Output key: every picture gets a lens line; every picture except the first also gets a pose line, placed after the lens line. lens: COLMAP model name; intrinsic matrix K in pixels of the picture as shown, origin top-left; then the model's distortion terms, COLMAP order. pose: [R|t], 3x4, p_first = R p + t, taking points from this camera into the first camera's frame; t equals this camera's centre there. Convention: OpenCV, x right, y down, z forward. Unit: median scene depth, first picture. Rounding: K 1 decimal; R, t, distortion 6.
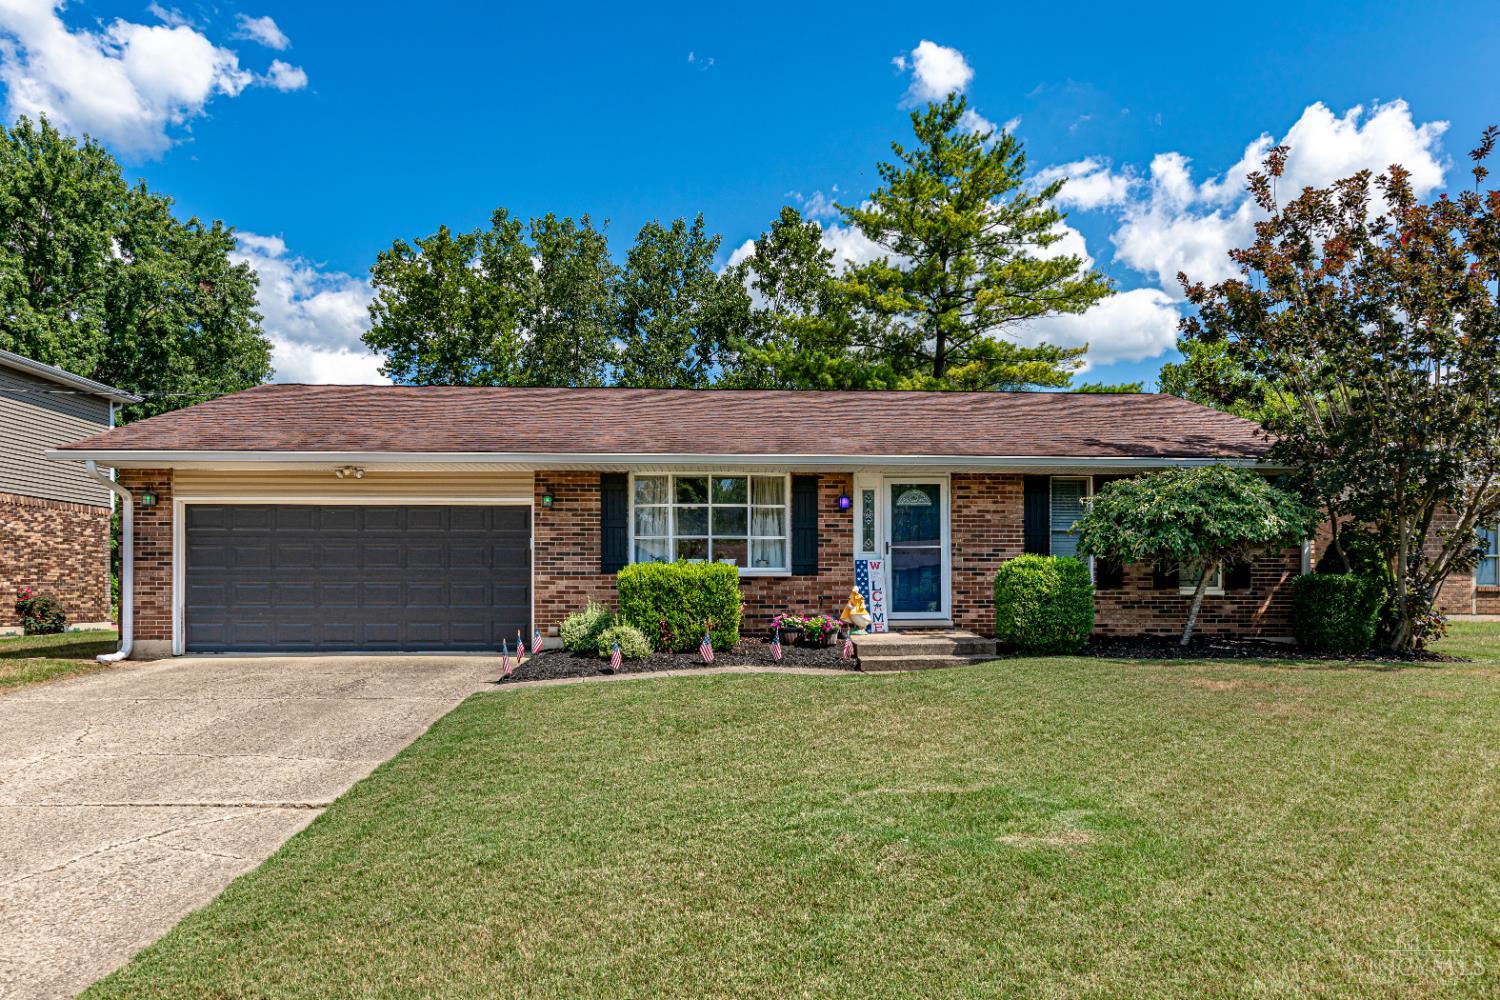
lens RADIAL K [[1030.4, 0, 750.0], [0, 1030.4, 500.0], [0, 0, 1]] dist [0.013523, -0.000744]
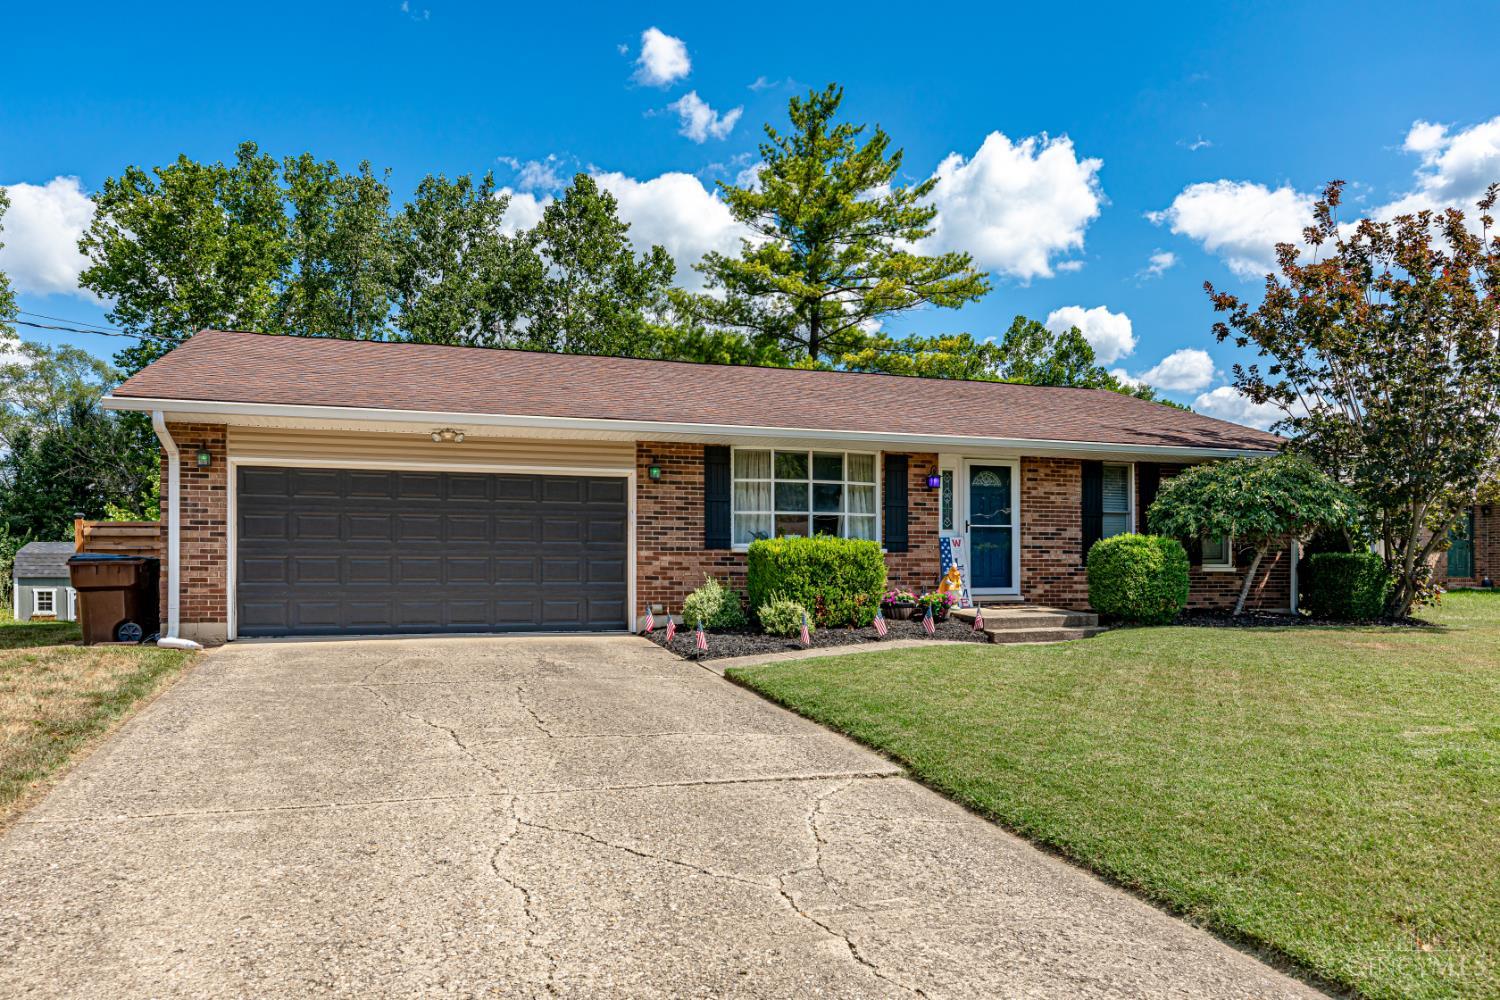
lens RADIAL K [[1058.0, 0, 749.8], [0, 1058.0, 491.2], [0, 0, 1]] dist [0.007464, 0.001620]
pose [[0.962490, 0.021040, 0.270500, -0.370786], [-0.023227, 0.999718, 0.004886, 0.010991], [-0.270321, -0.010986, 0.962708, 0.031320]]
